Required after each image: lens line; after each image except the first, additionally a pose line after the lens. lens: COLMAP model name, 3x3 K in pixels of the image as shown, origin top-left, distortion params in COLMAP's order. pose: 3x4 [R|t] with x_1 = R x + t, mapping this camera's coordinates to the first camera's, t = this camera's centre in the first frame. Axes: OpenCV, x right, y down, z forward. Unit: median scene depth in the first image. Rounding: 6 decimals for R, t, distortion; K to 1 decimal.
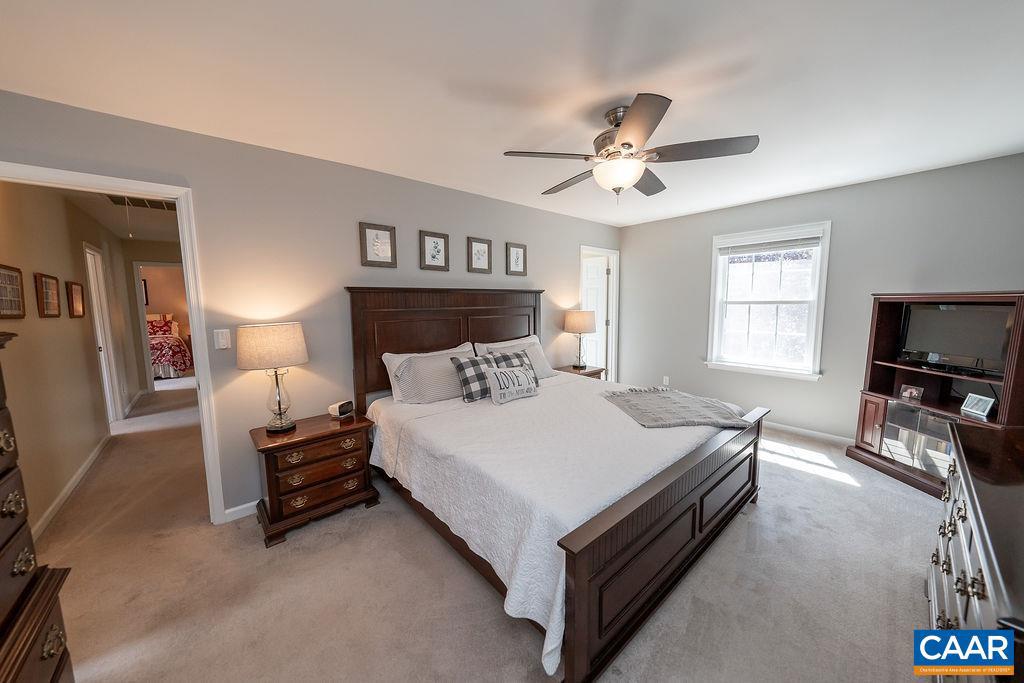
lens RADIAL K [[347.5, 0, 507.9], [0, 347.5, 337.7], [0, 0, 1]] dist [-0.002656, 0.000569]
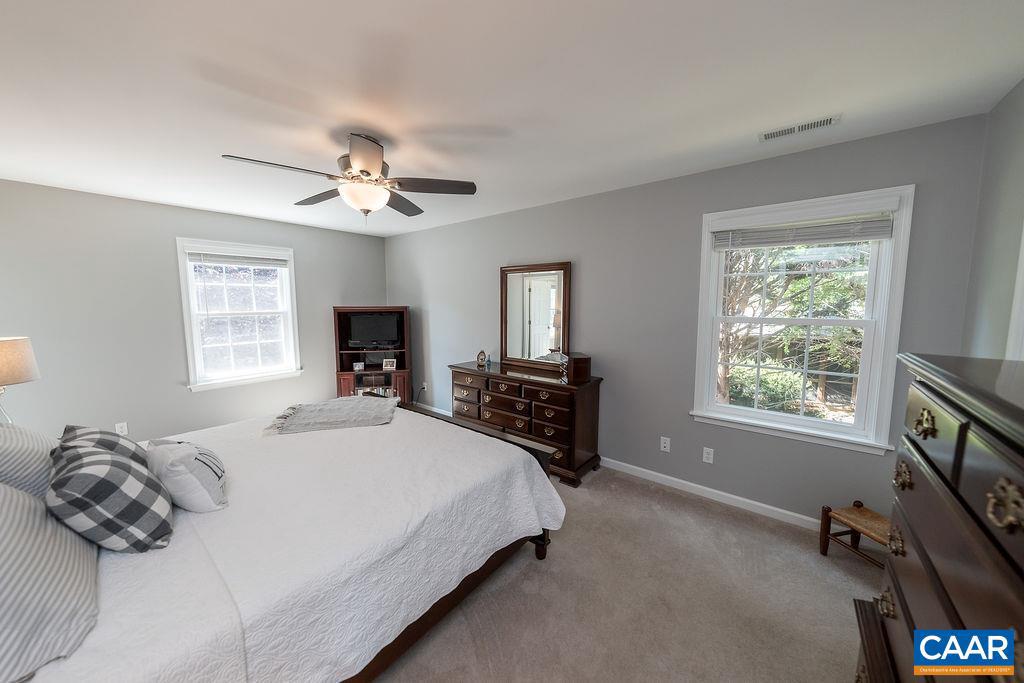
lens RADIAL K [[347.5, 0, 511.6], [0, 347.5, 341.8], [0, 0, 1]] dist [-0.002656, 0.000569]
pose [[-0.182087, -0.100696, 0.978113, -0.873269], [0.107771, 0.986706, 0.121644, -0.123637], [-0.977359, 0.127562, -0.168814, 0.832505]]
